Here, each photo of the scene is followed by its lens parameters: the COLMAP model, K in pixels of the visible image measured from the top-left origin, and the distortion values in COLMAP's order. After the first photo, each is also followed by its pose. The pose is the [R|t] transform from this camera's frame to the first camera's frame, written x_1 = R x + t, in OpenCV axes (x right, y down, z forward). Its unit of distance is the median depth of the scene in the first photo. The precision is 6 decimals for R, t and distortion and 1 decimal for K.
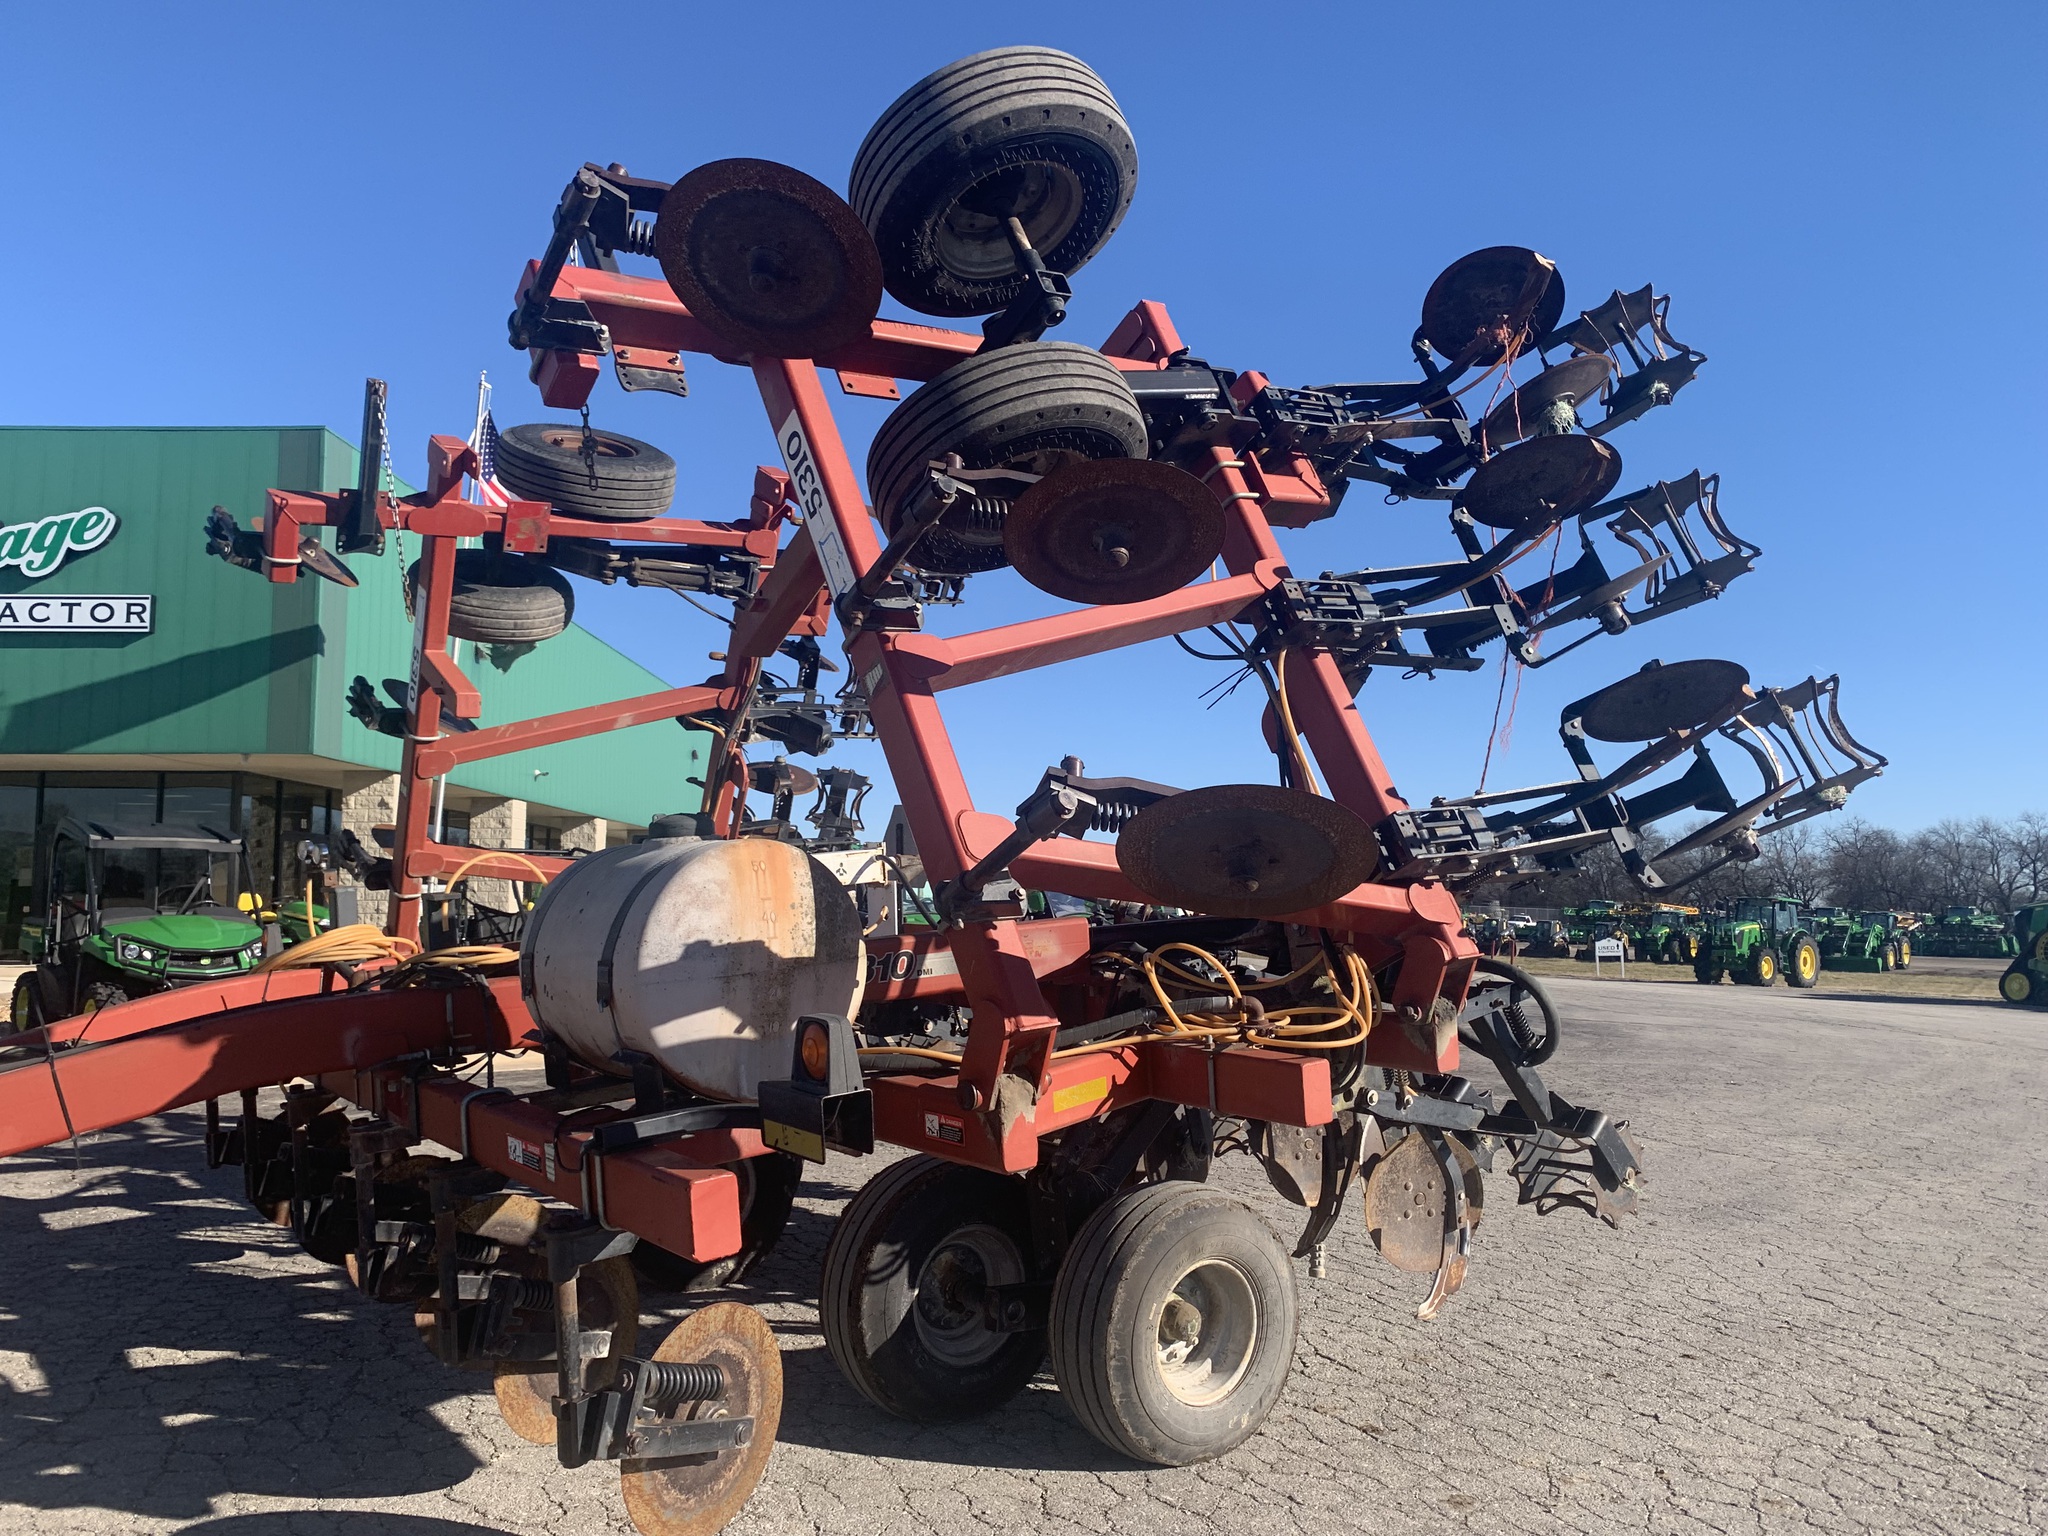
lens RADIAL K [[1556.6, 0, 980.7], [0, 1556.6, 784.3], [0, 0, 1]] dist [0.018945, -0.014188]
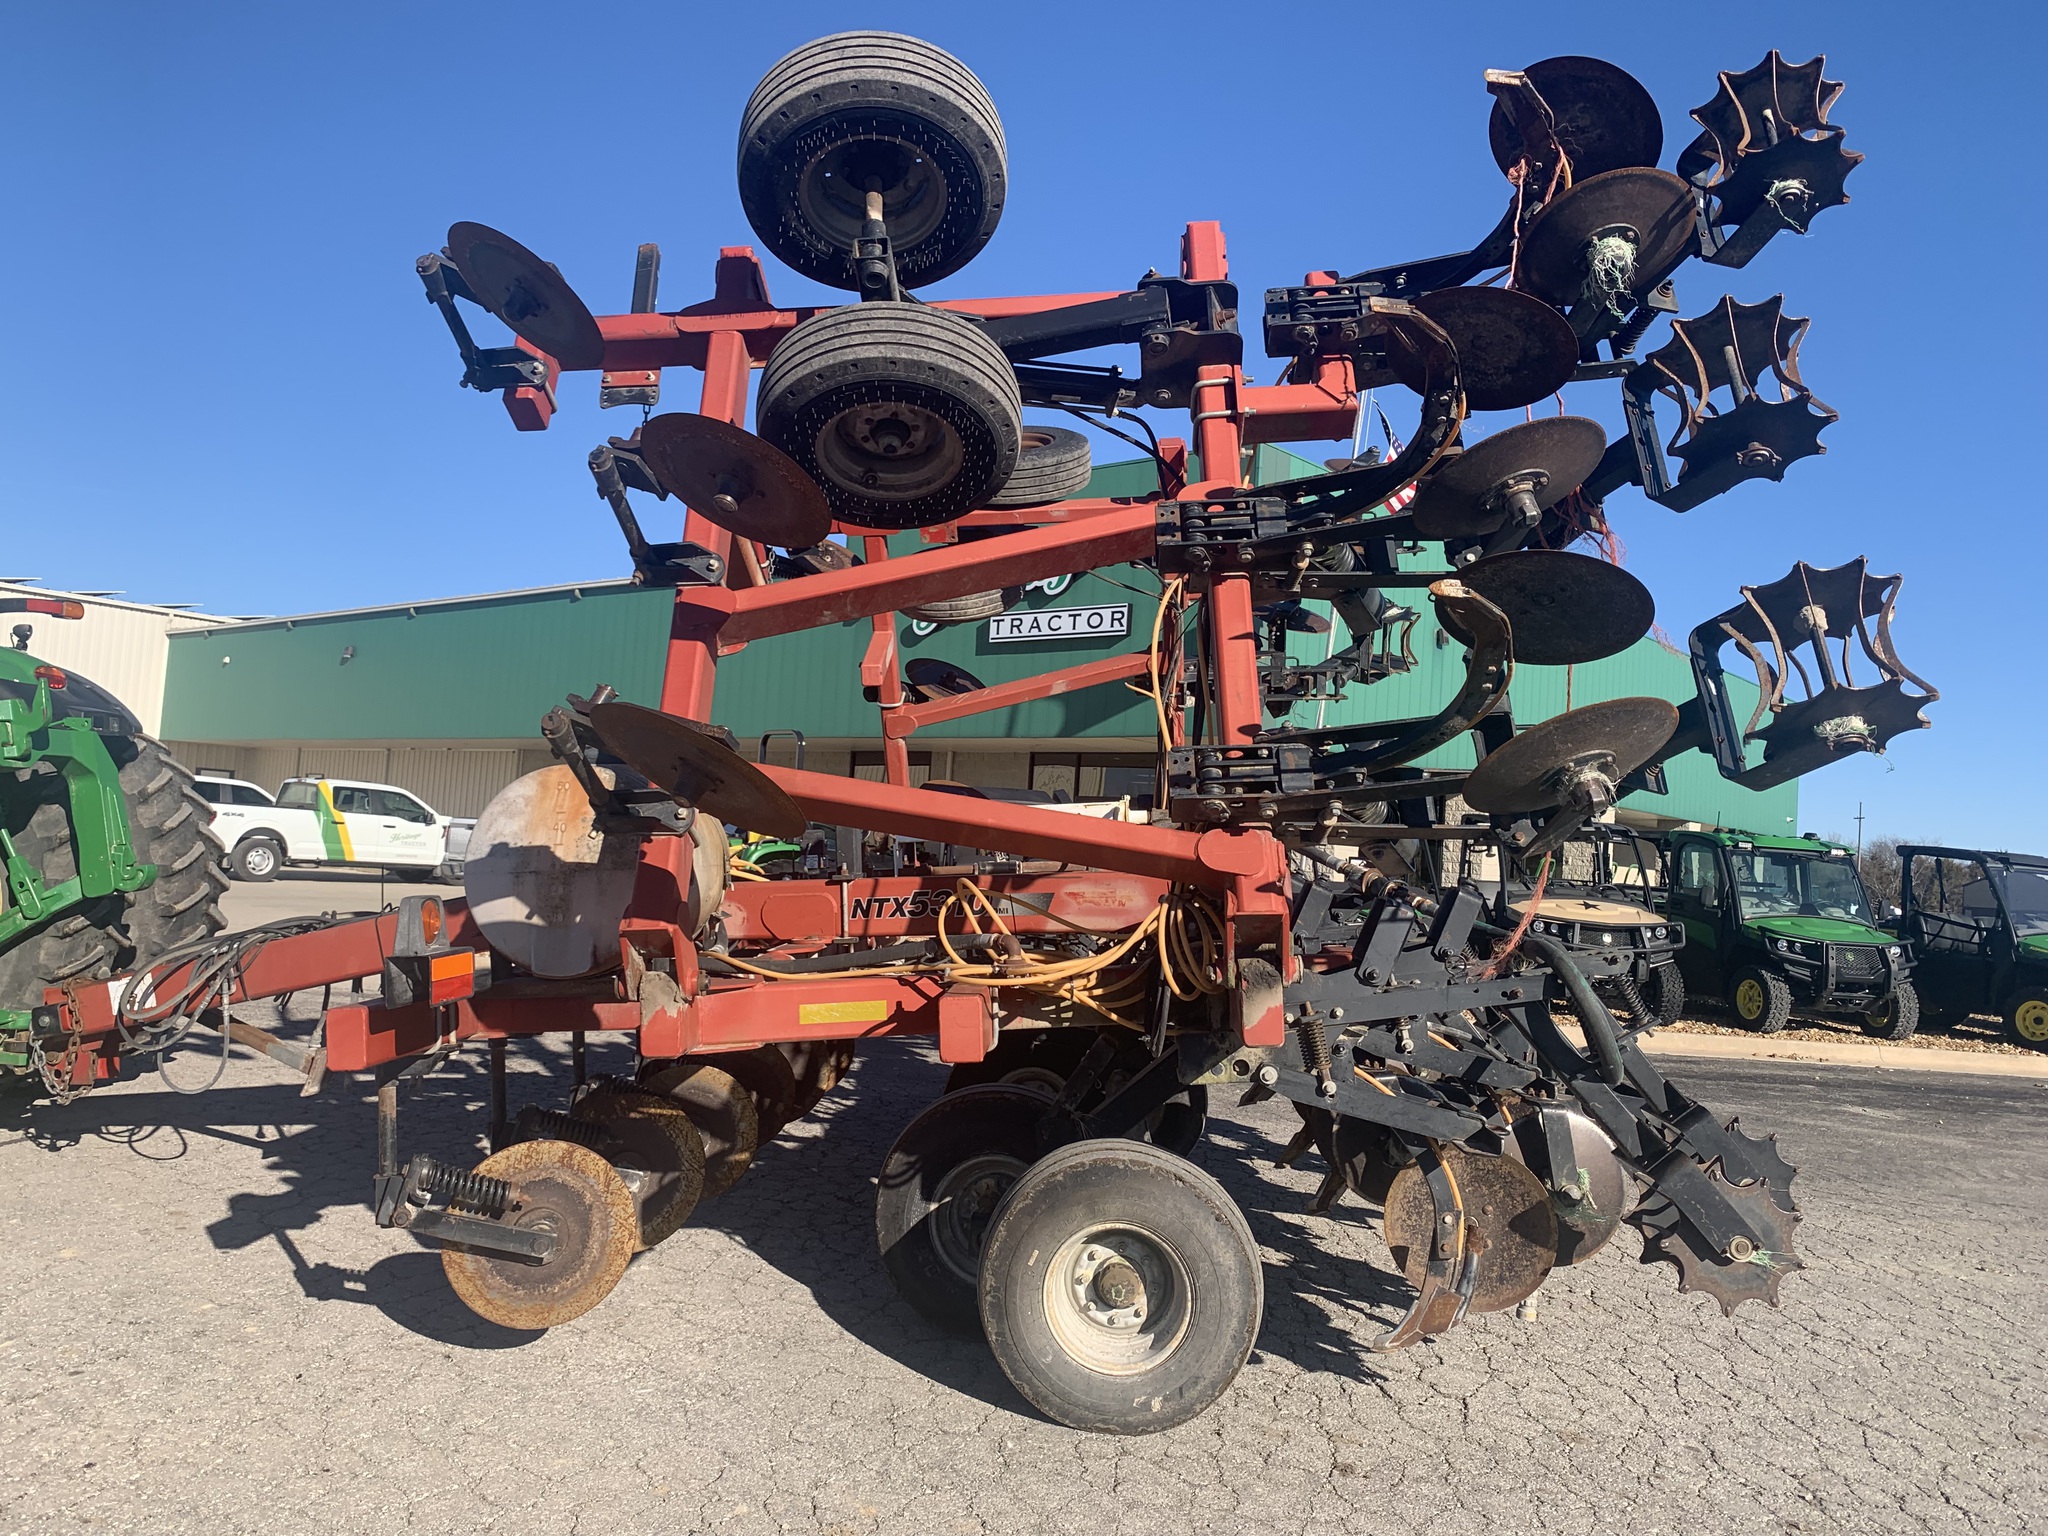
lens RADIAL K [[1540.3, 0, 991.9], [0, 1540.3, 758.6], [0, 0, 1]] dist [0.032254, -0.042088]
pose [[0.762379, 0.002038, -0.647127, 0.684661], [-0.008981, 0.999932, -0.007431, 0.028129], [0.647068, 0.011477, 0.762346, 0.222643]]
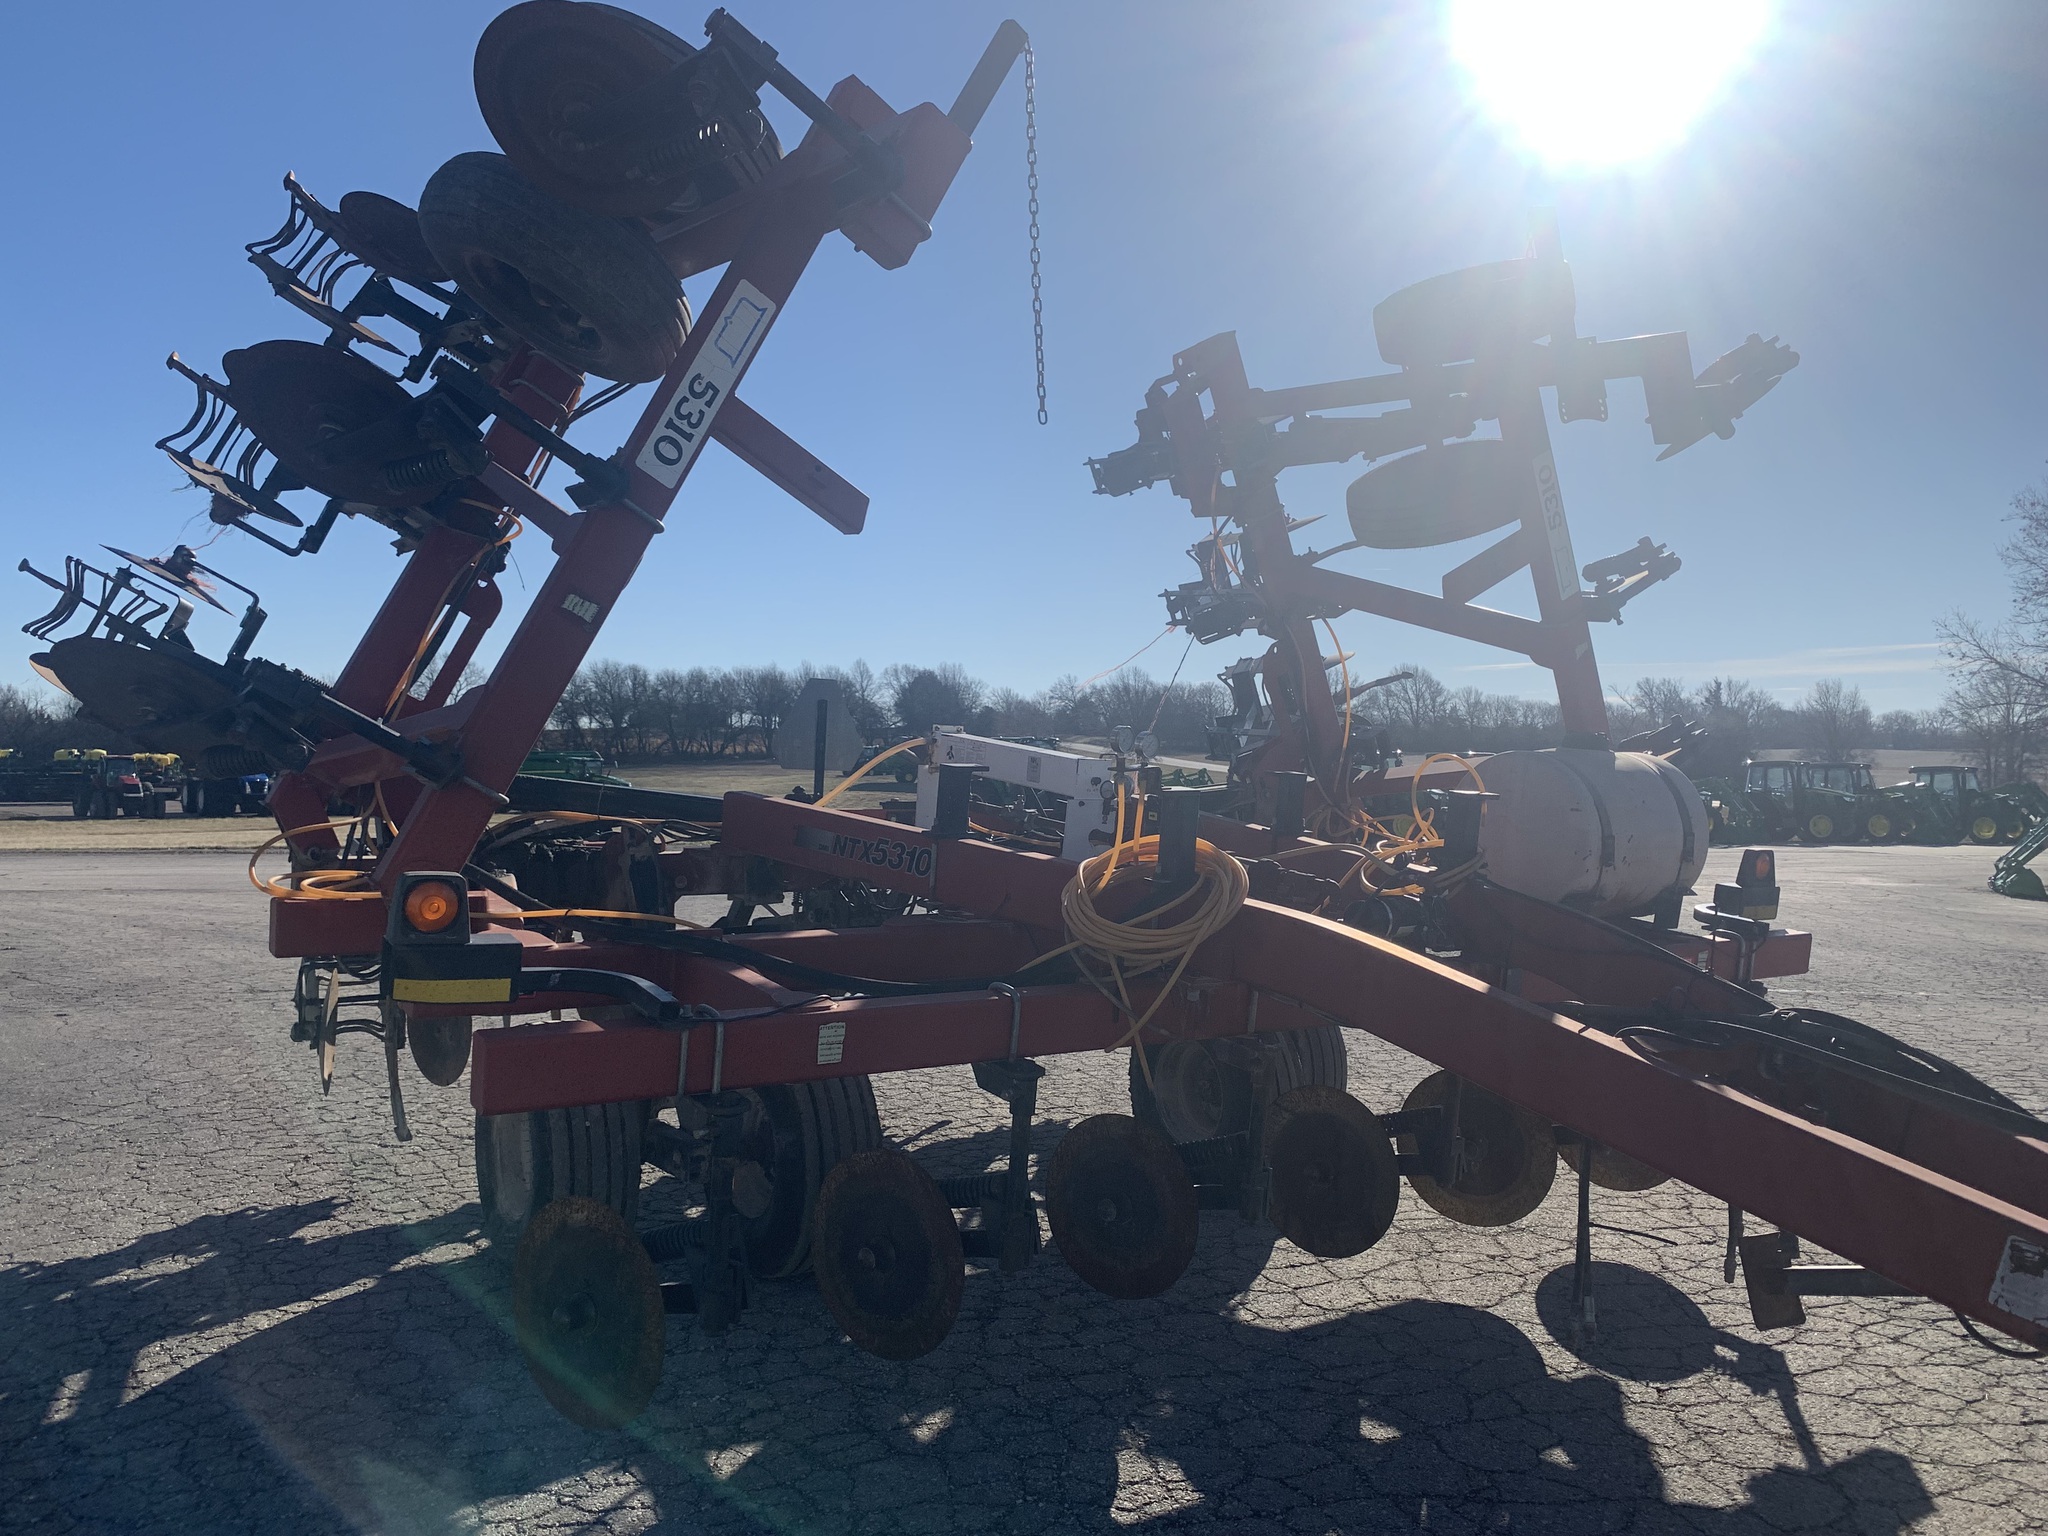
lens RADIAL K [[1569.5, 0, 1019.1], [0, 1569.5, 757.7], [0, 0, 1]] dist [0.008858, -0.005795]
pose [[0.026252, -0.012045, 0.999583, -1.375528], [-0.081382, 0.996583, 0.014146, 0.052284], [-0.996337, -0.081720, 0.025182, 1.225107]]
